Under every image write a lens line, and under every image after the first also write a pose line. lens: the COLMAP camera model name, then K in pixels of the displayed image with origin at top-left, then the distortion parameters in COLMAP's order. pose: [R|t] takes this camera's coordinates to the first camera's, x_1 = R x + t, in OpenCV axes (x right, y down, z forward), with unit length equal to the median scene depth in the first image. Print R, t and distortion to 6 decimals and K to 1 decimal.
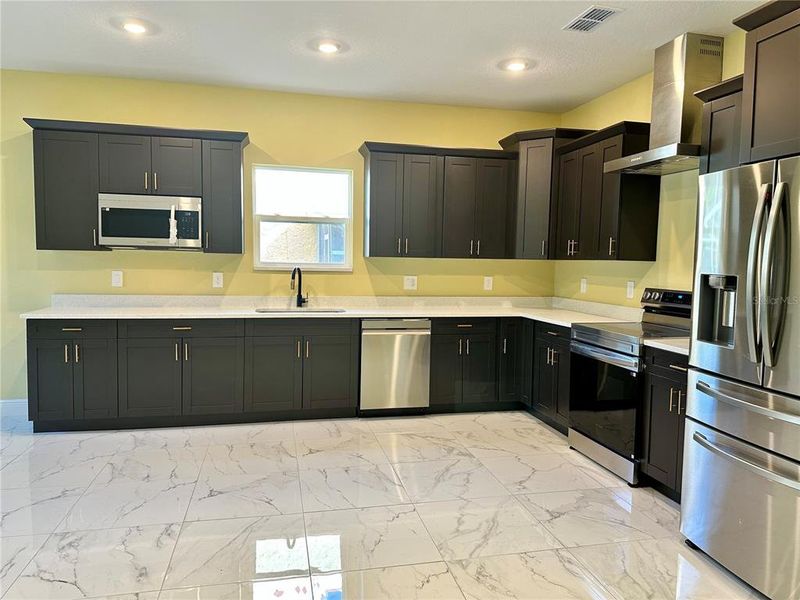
lens RADIAL K [[558.0, 0, 399.3], [0, 558.0, 293.8], [0, 0, 1]] dist [0.049379, -0.063811]
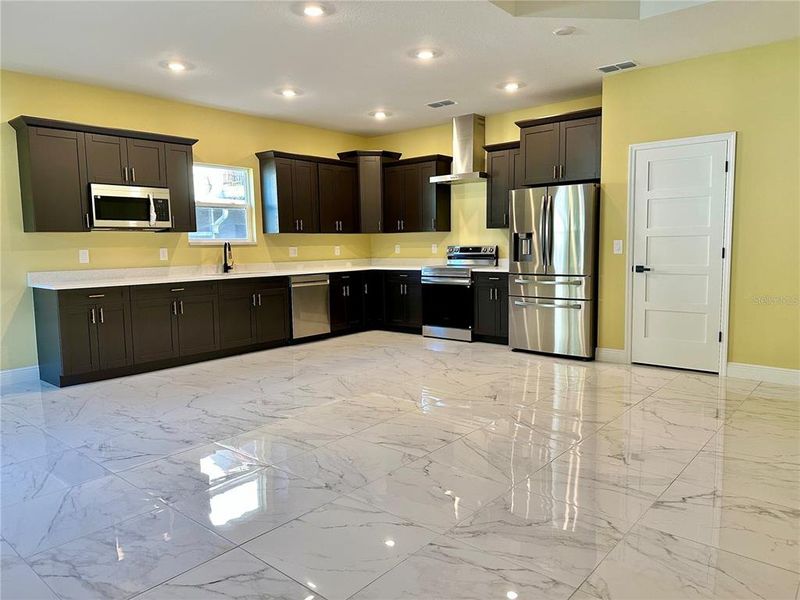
lens RADIAL K [[558.0, 0, 405.4], [0, 558.0, 291.5], [0, 0, 1]] dist [0.049379, -0.063811]
pose [[0.798419, -0.082829, 0.596378, -0.715984], [0.069076, 0.996554, 0.045930, 0.040294], [-0.598127, 0.004525, 0.801389, -0.346567]]
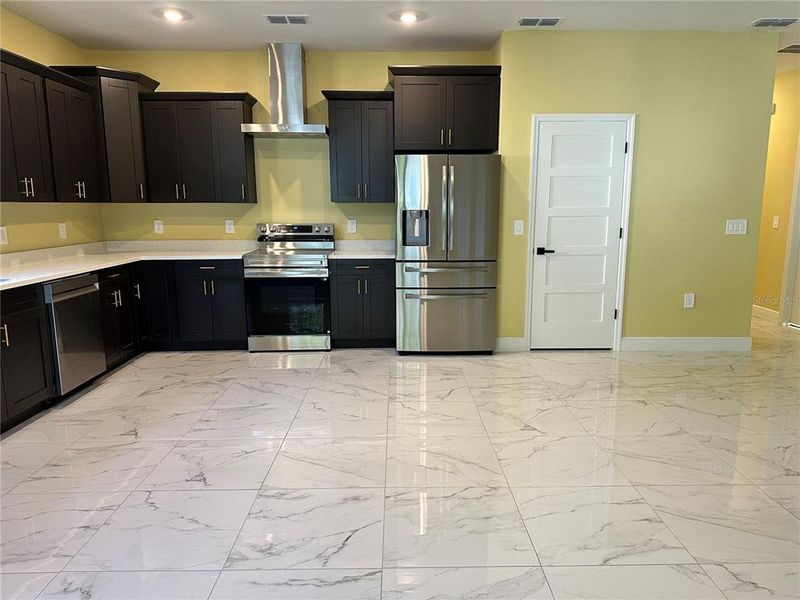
lens RADIAL K [[558.0, 0, 413.0], [0, 558.0, 303.6], [0, 0, 1]] dist [0.049379, -0.063811]
pose [[0.189486, -0.187297, 0.963854, -0.756156], [0.068441, 0.981770, 0.177324, -0.032209], [-0.979495, 0.032366, 0.198850, 0.351276]]
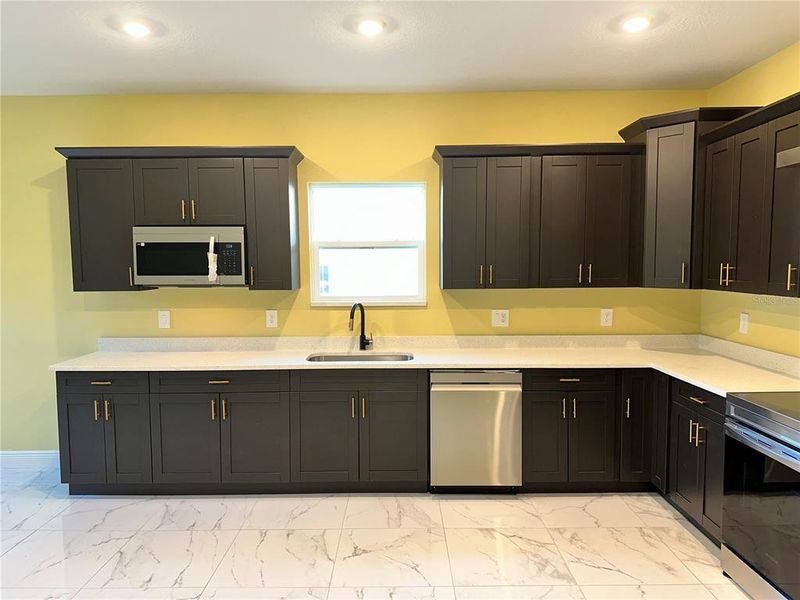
lens RADIAL K [[558.0, 0, 399.0], [0, 558.0, 301.2], [0, 0, 1]] dist [0.049379, -0.063811]
pose [[0.974357, -0.010486, -0.224764, 0.069047], [0.011411, 0.999931, 0.002819, -0.057671], [0.224719, -0.005312, 0.974409, 0.226815]]
